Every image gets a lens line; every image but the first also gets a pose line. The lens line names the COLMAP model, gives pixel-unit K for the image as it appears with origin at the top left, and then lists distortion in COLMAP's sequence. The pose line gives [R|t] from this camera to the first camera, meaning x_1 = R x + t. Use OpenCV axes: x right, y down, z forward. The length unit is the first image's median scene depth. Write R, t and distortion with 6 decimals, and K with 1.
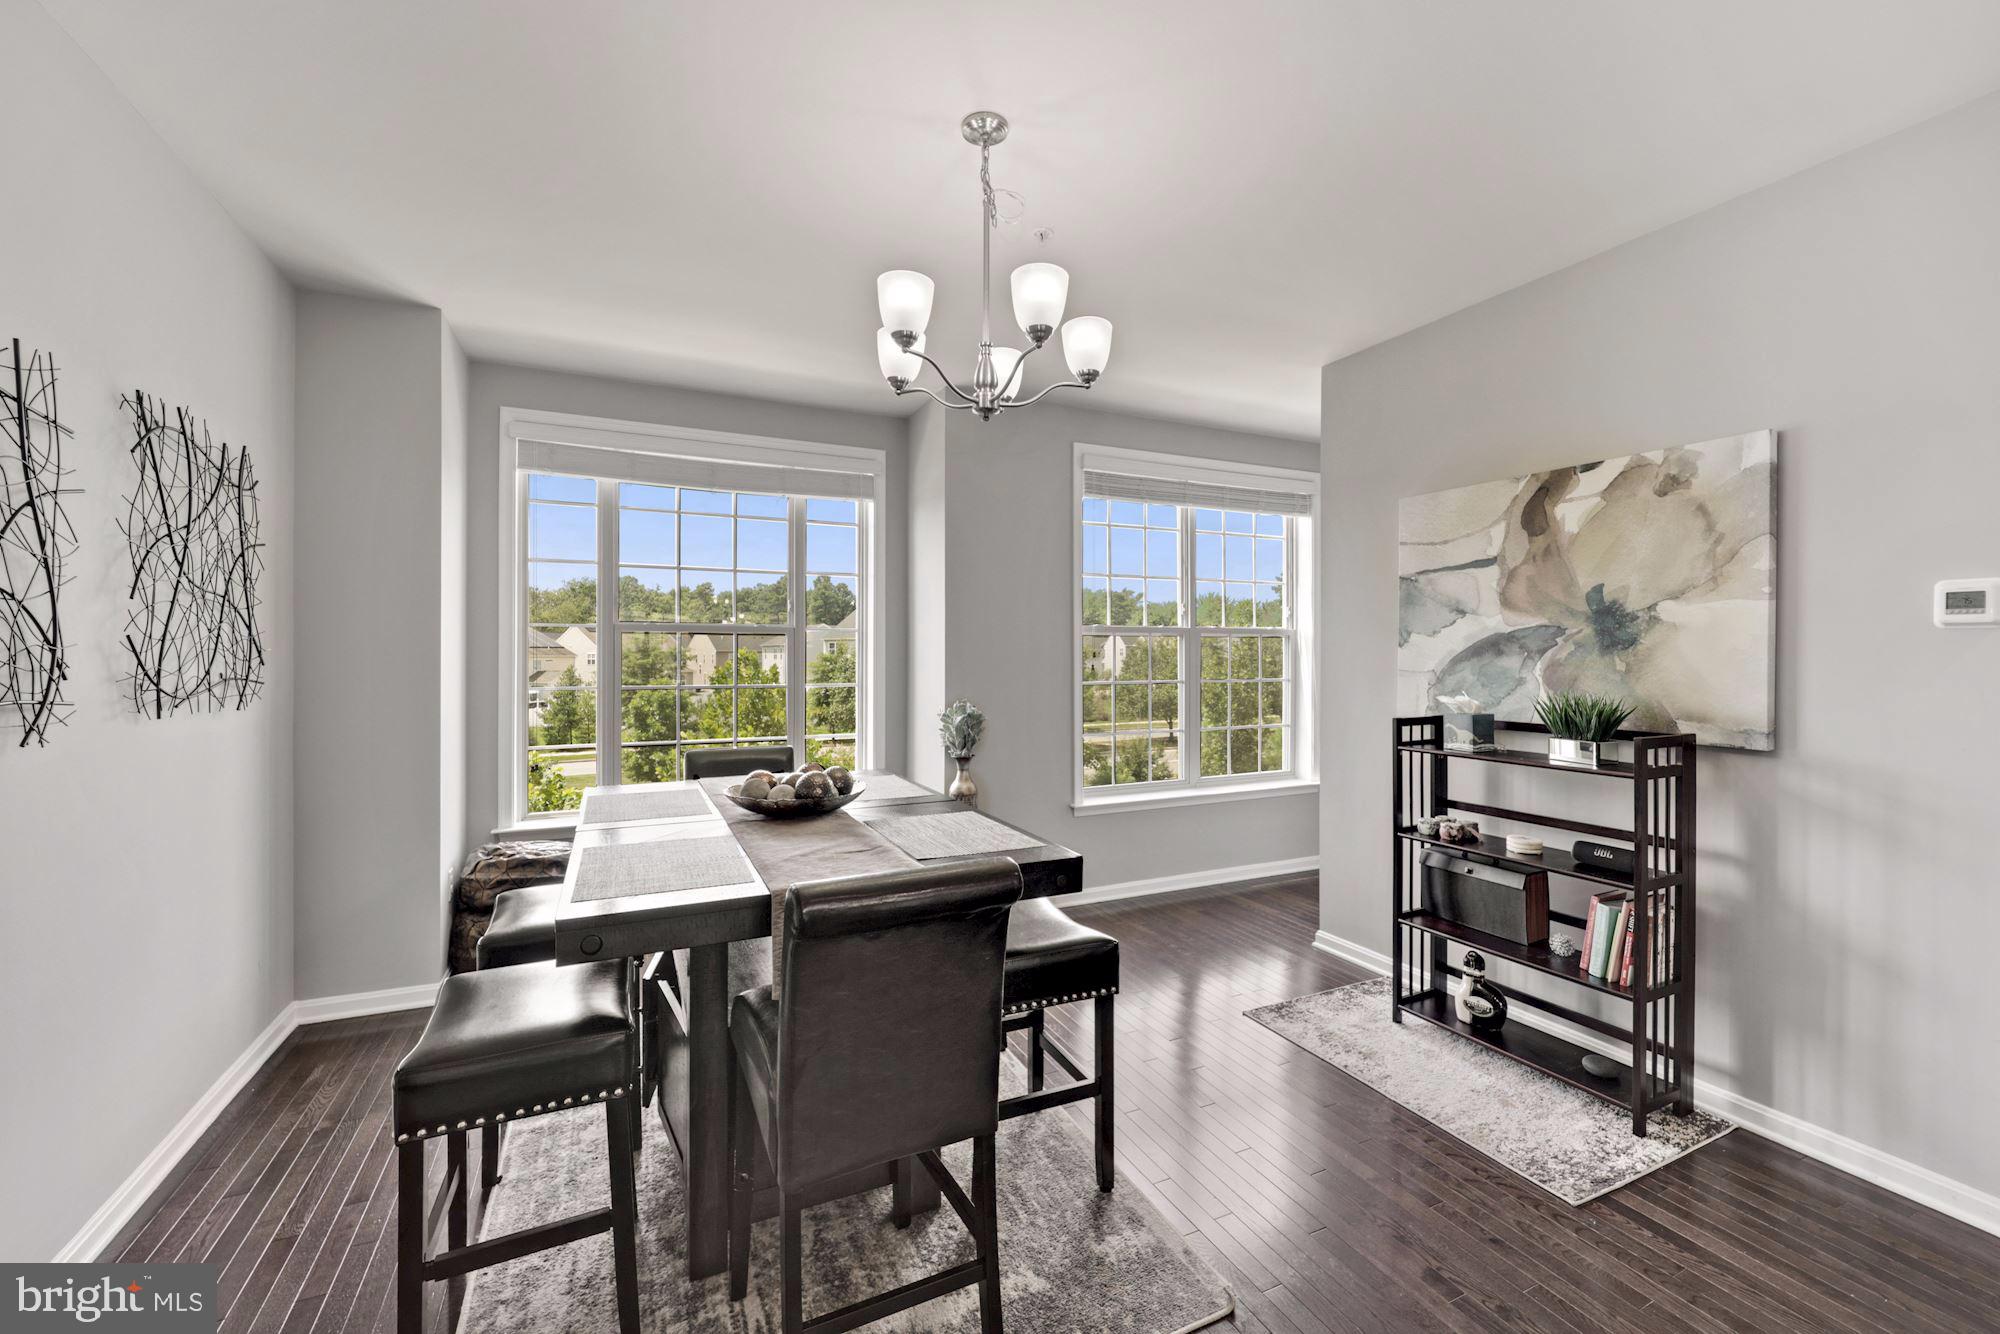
lens RADIAL K [[807.1, 0, 1005.4], [0, 807.1, 653.8], [0, 0, 1]] dist [0.003637, -0.003662]
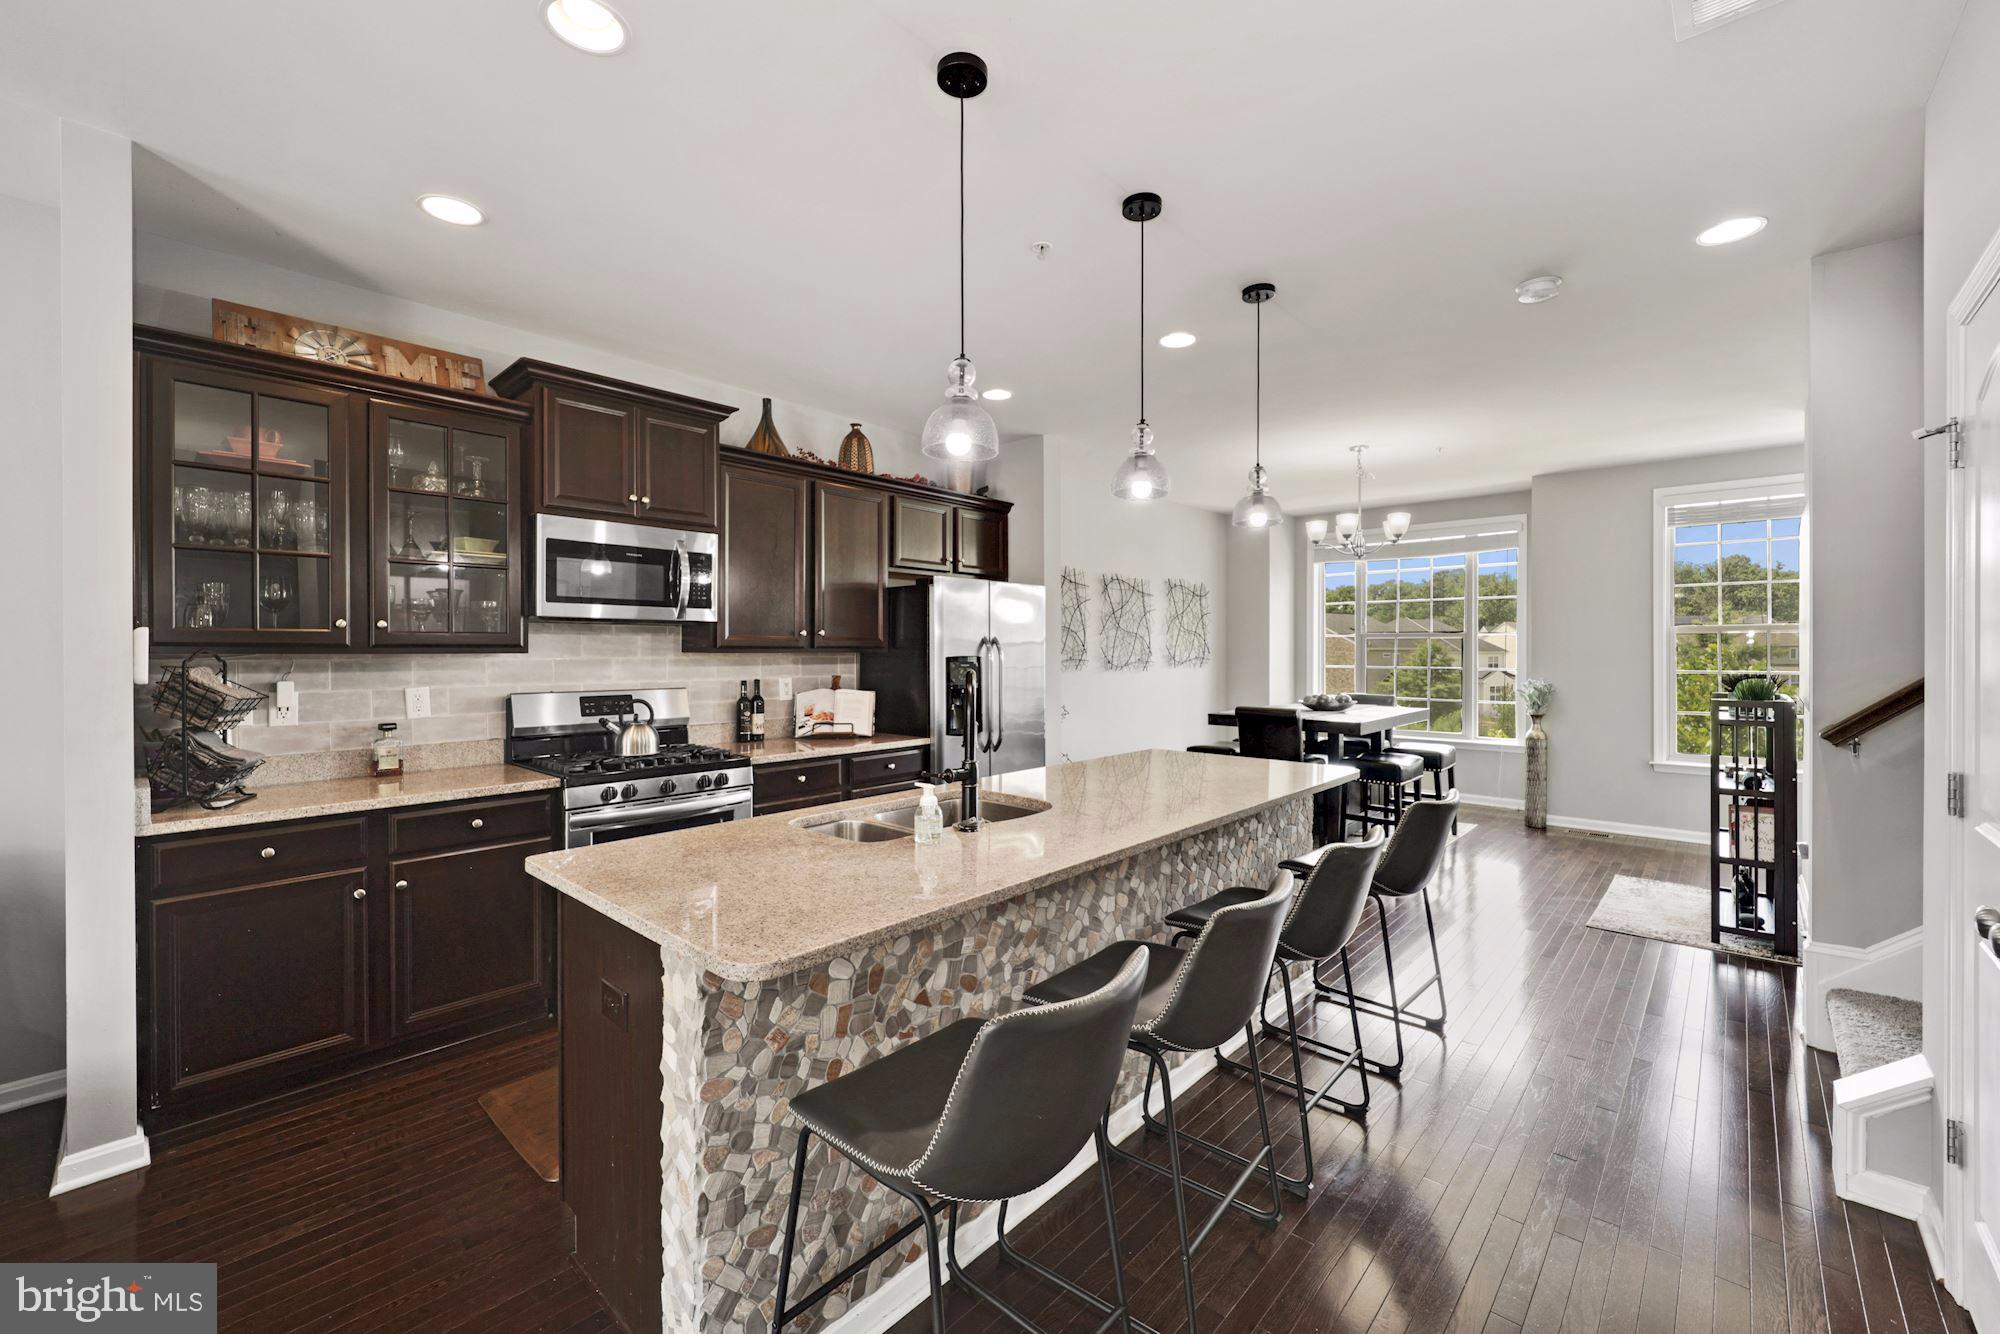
lens RADIAL K [[807.1, 0, 1001.5], [0, 807.1, 661.1], [0, 0, 1]] dist [0.003637, -0.003662]
pose [[0.382585, 0.013200, -0.923826, 1.451648], [-0.000262, 0.999899, 0.014179, -0.000025], [0.923920, -0.005182, 0.382550, -0.796150]]
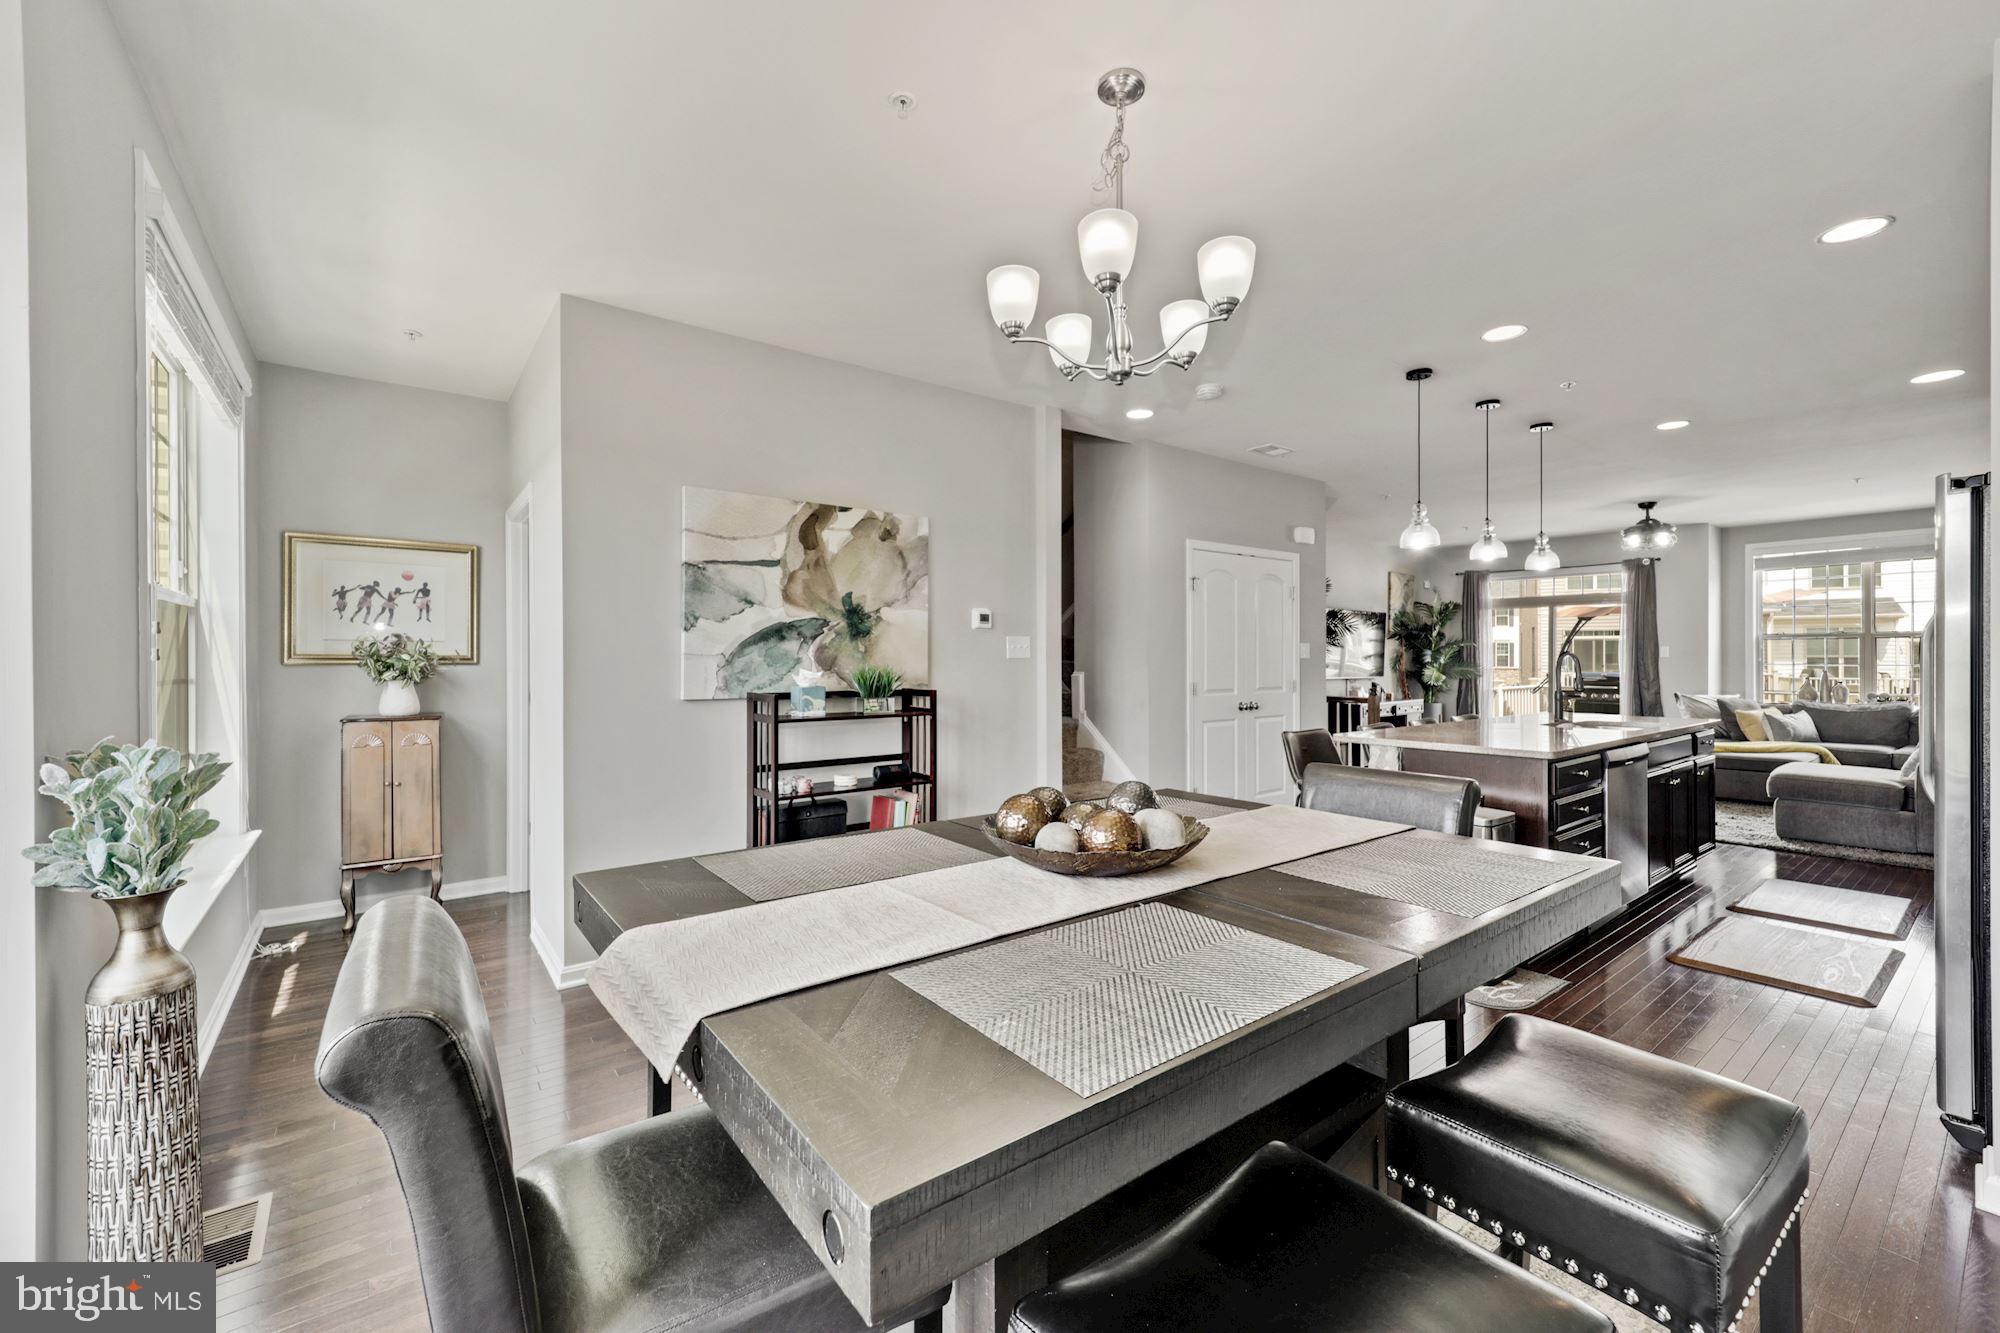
lens RADIAL K [[807.1, 0, 996.2], [0, 807.1, 658.9], [0, 0, 1]] dist [0.003637, -0.003662]
pose [[-0.203557, -0.000606, 0.979063, -0.708745], [0.002959, 0.999995, 0.001234, 0.031612], [-0.979059, 0.003148, -0.203554, 0.995261]]
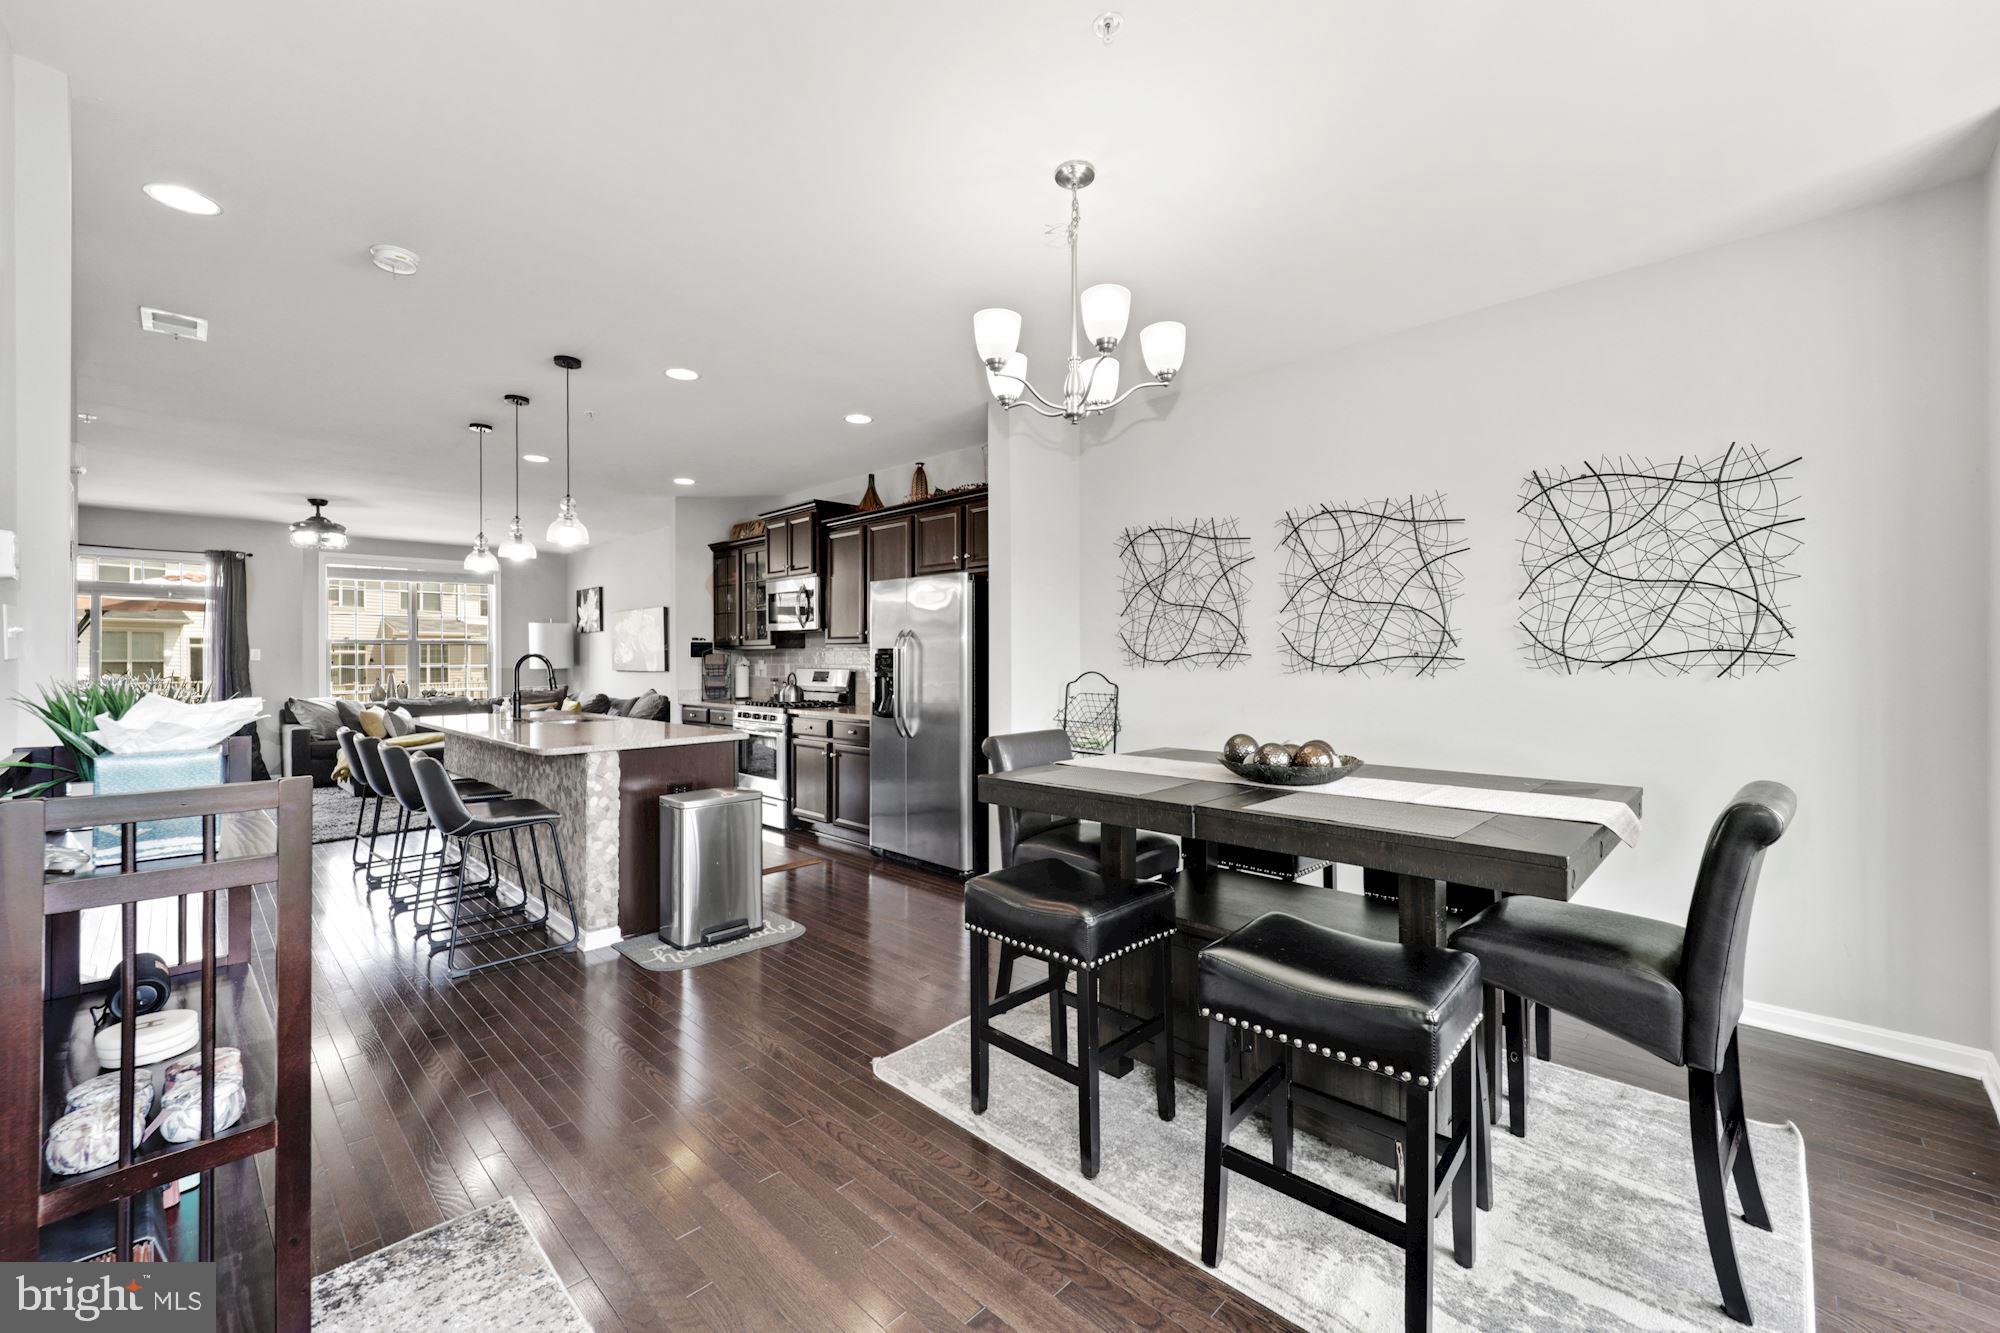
lens RADIAL K [[807.1, 0, 1000.4], [0, 807.1, 657.6], [0, 0, 1]] dist [0.003637, -0.003662]
pose [[-0.935597, 0.003280, -0.353053, 0.365282], [0.003291, 0.999994, 0.000569, 0.033582], [0.353053, -0.000630, -0.935603, 1.520027]]
